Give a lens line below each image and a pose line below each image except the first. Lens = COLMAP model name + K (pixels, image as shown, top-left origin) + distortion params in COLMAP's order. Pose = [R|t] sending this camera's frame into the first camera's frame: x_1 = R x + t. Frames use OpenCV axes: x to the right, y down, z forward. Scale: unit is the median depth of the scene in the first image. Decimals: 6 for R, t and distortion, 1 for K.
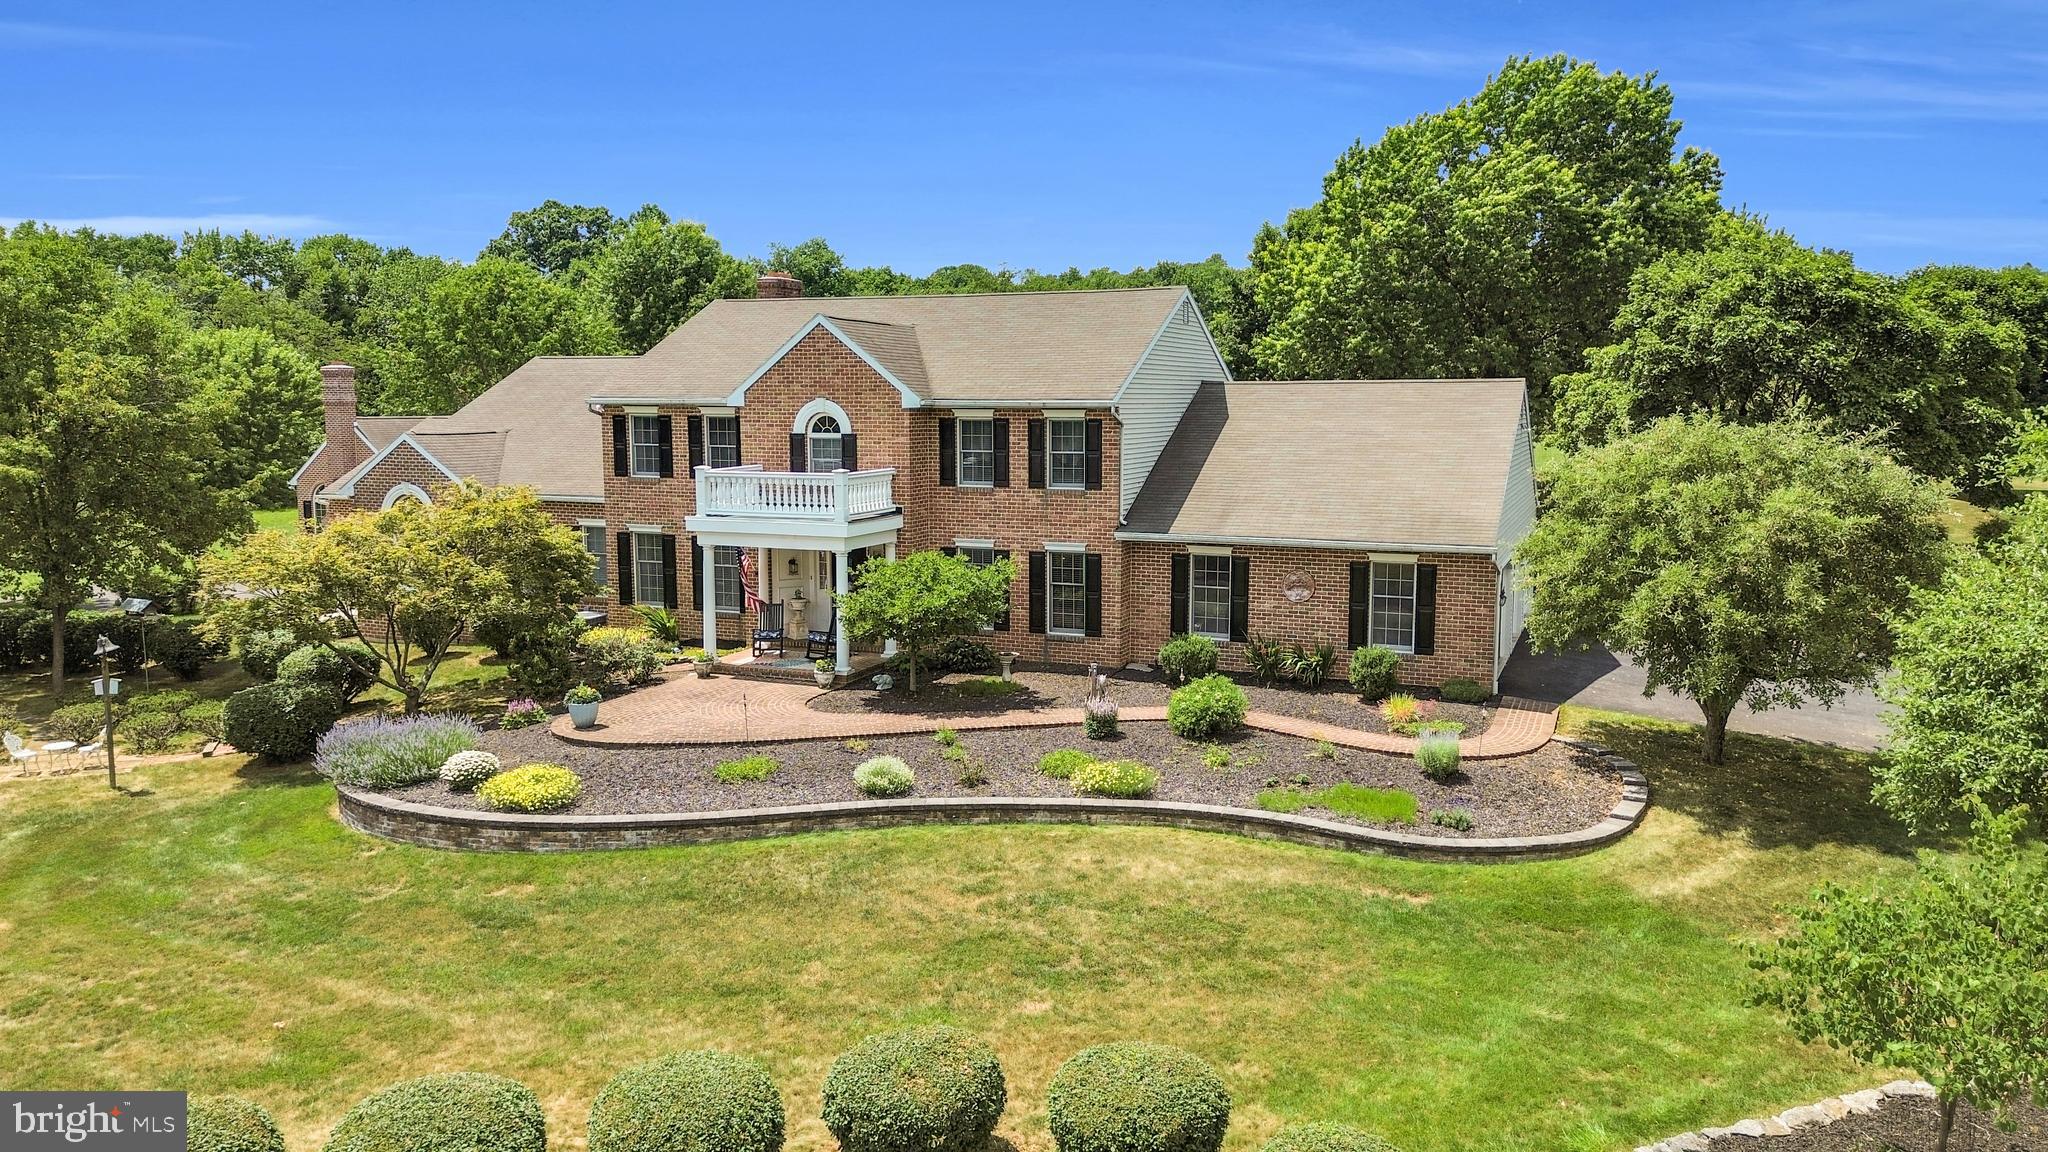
lens RADIAL K [[1459.8, 0, 1057.7], [0, 1459.8, 577.6], [0, 0, 1]] dist [0.090729, -0.108137]
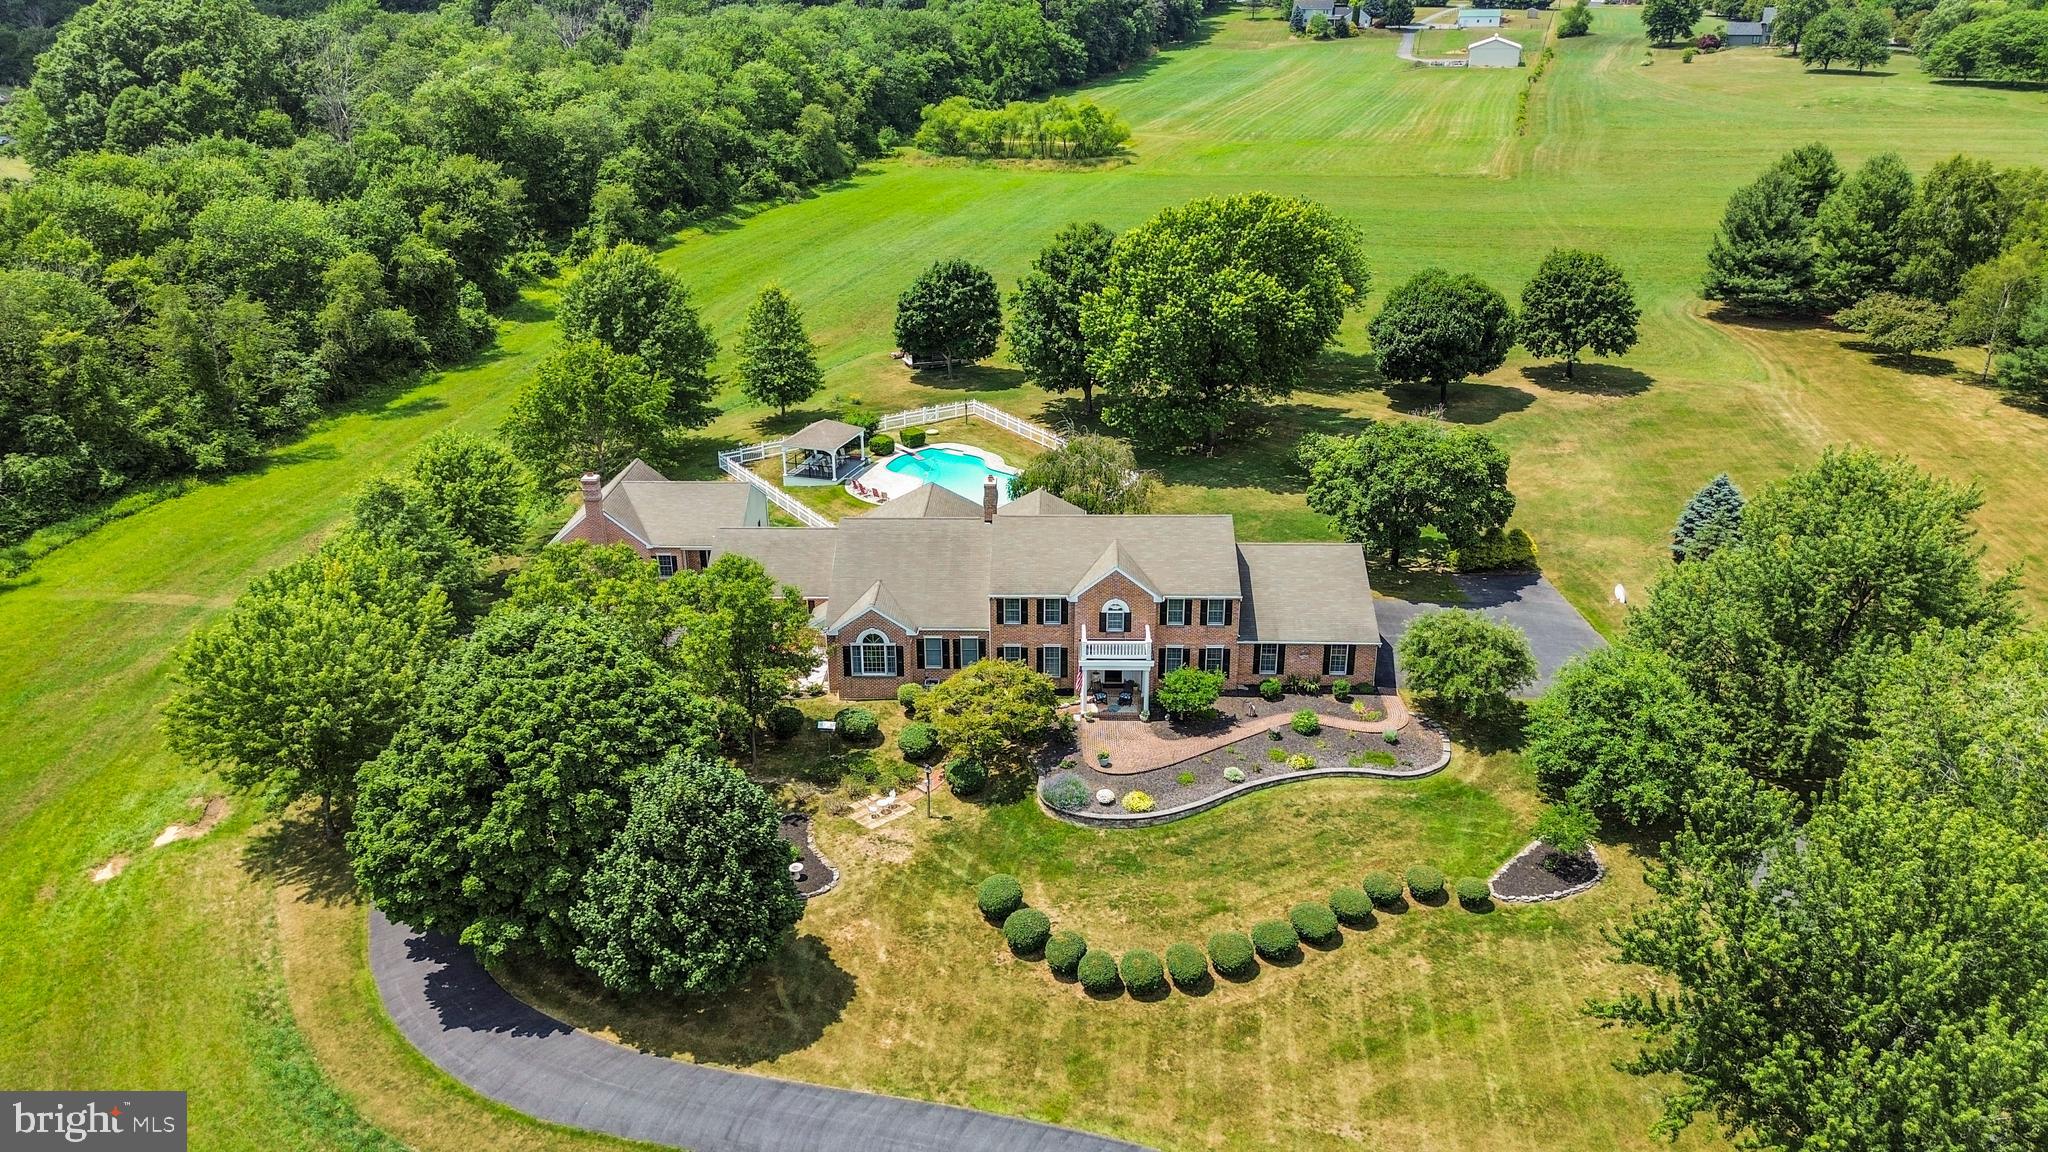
lens RADIAL K [[1459.8, 0, 1057.7], [0, 1459.8, 577.6], [0, 0, 1]] dist [0.090729, -0.108137]
pose [[0.927623, -0.142342, 0.345333, -1.101306], [0.049325, 0.963125, 0.264494, -0.816522], [-0.370248, -0.228318, 0.900438, -1.135781]]
